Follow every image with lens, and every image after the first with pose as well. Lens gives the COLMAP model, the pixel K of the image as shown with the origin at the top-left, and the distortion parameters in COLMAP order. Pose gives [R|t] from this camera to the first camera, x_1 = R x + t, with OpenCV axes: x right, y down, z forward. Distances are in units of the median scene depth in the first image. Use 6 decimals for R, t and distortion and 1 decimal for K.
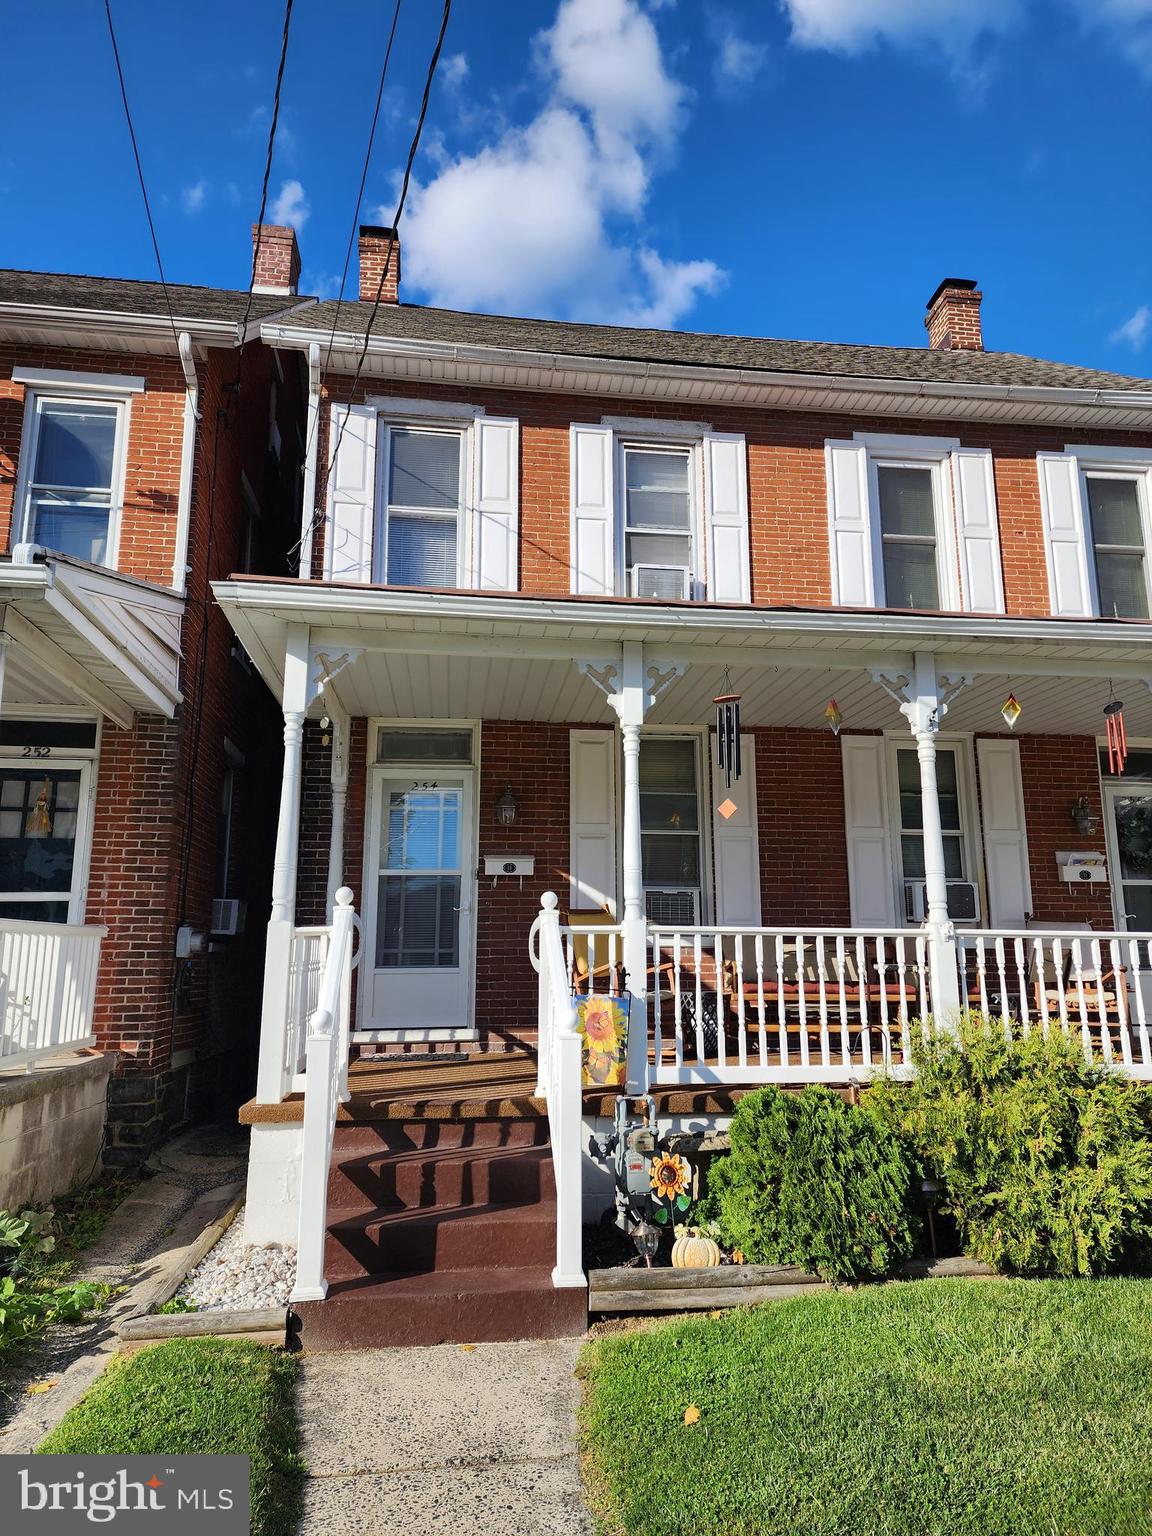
lens RADIAL K [[1014.3, 0, 589.6], [0, 1014.3, 764.2], [0, 0, 1]] dist [0.063697, -0.007188]
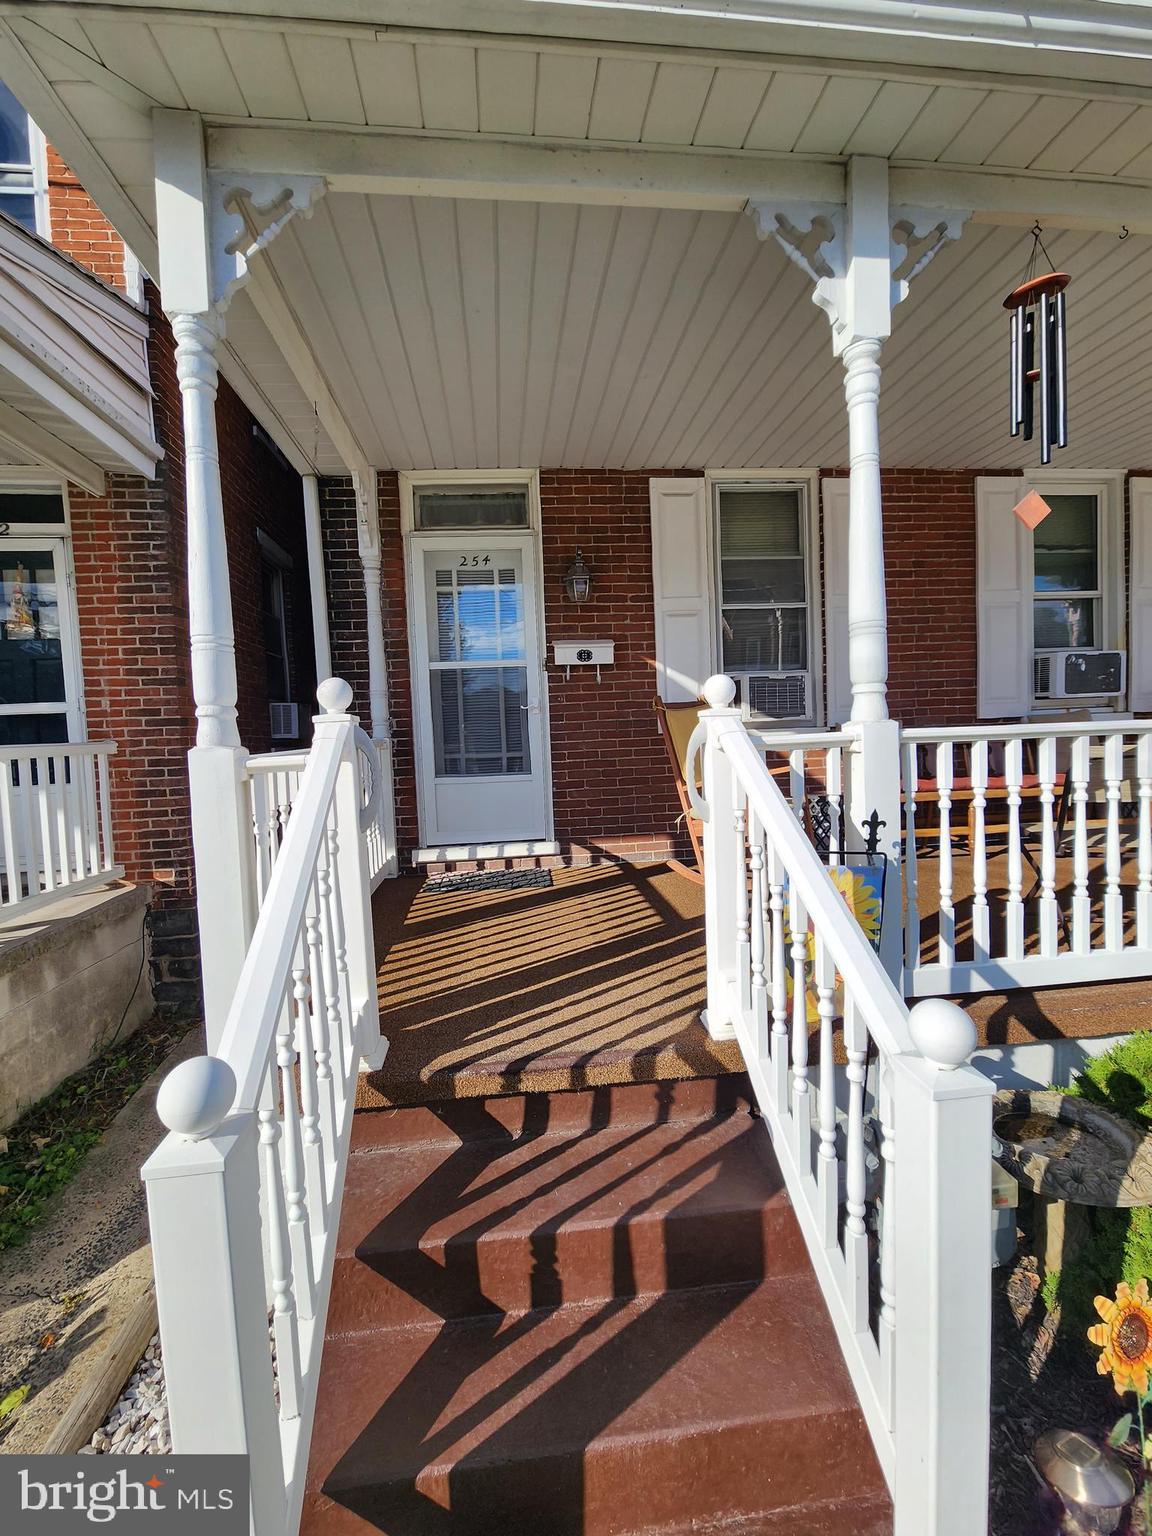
lens RADIAL K [[634.7, 0, 573.3], [0, 634.7, 772.4], [0, 0, 1]] dist [0.004800, 0.000020]
pose [[0.999044, -0.036095, -0.024679, -0.080033], [0.041173, 0.966564, 0.253099, 0.064058], [0.014718, -0.253873, 0.967126, 0.480926]]
